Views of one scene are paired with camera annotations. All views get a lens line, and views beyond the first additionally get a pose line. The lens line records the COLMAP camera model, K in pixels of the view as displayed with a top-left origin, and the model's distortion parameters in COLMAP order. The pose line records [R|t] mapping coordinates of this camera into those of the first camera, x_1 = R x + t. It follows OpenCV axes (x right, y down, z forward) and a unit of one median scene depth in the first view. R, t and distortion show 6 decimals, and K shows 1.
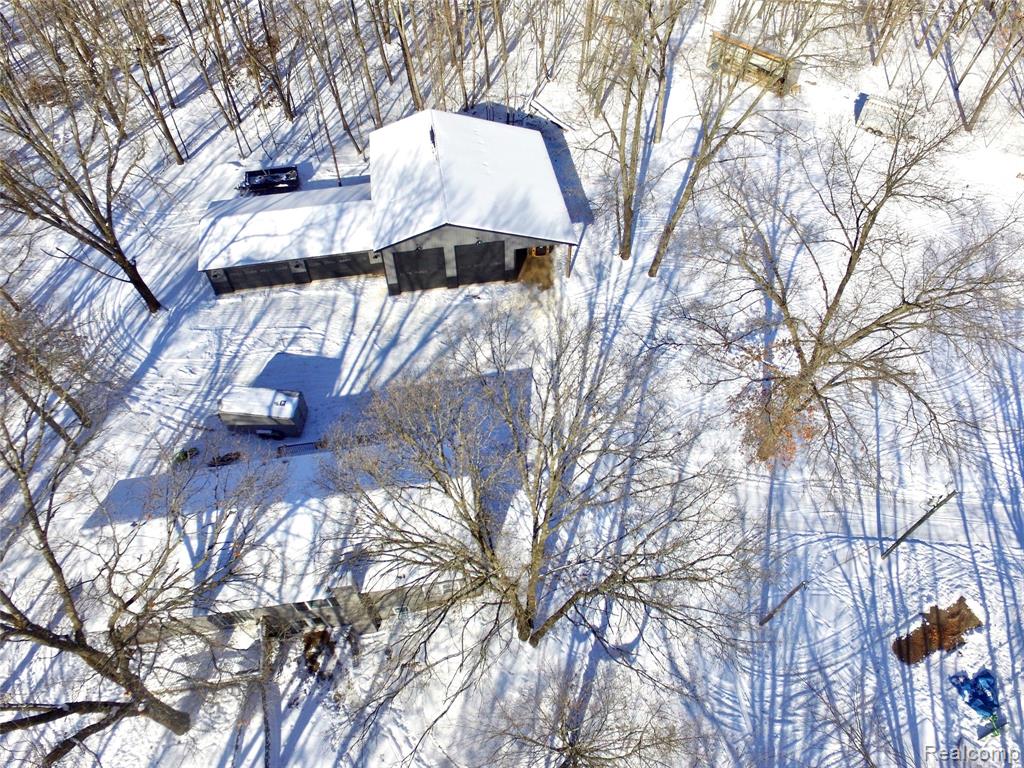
lens RADIAL K [[654.9, 0, 512.8], [0, 654.9, 382.0], [0, 0, 1]] dist [-0.092910, 0.046330]
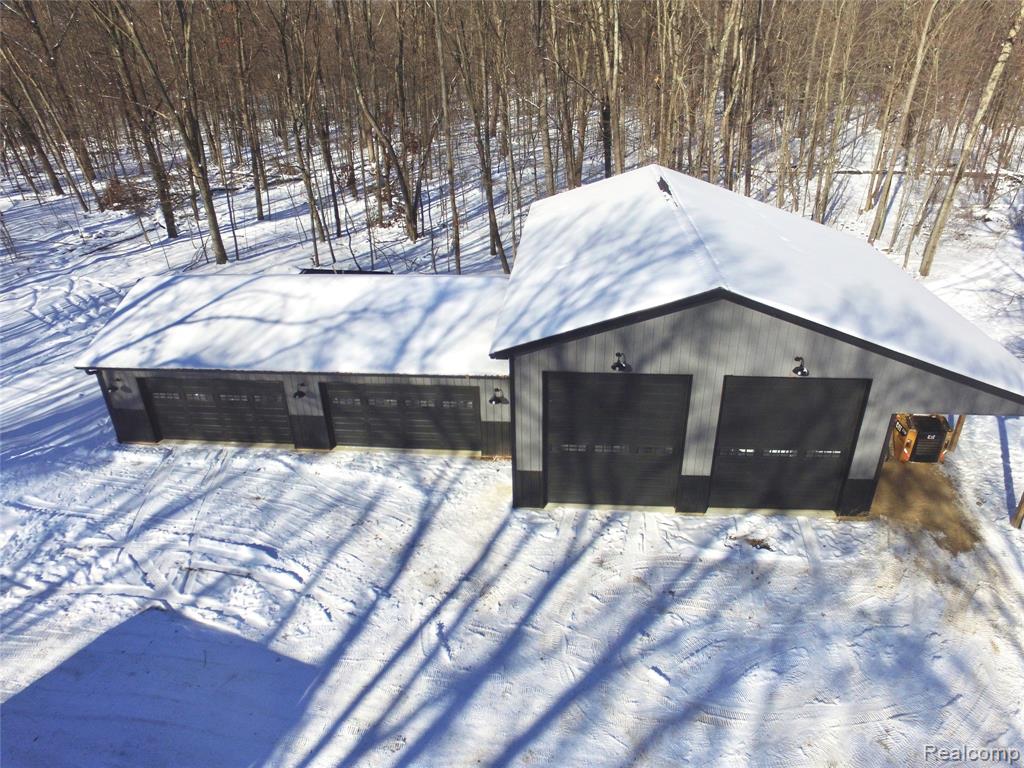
lens RADIAL K [[654.9, 0, 512.4], [0, 654.9, 376.5], [0, 0, 1]] dist [-0.092910, 0.046330]
pose [[0.971099, 0.094770, -0.219055, -0.121111], [-0.177586, 0.900098, -0.397852, -0.053306], [0.159467, 0.425255, 0.890914, 0.649642]]
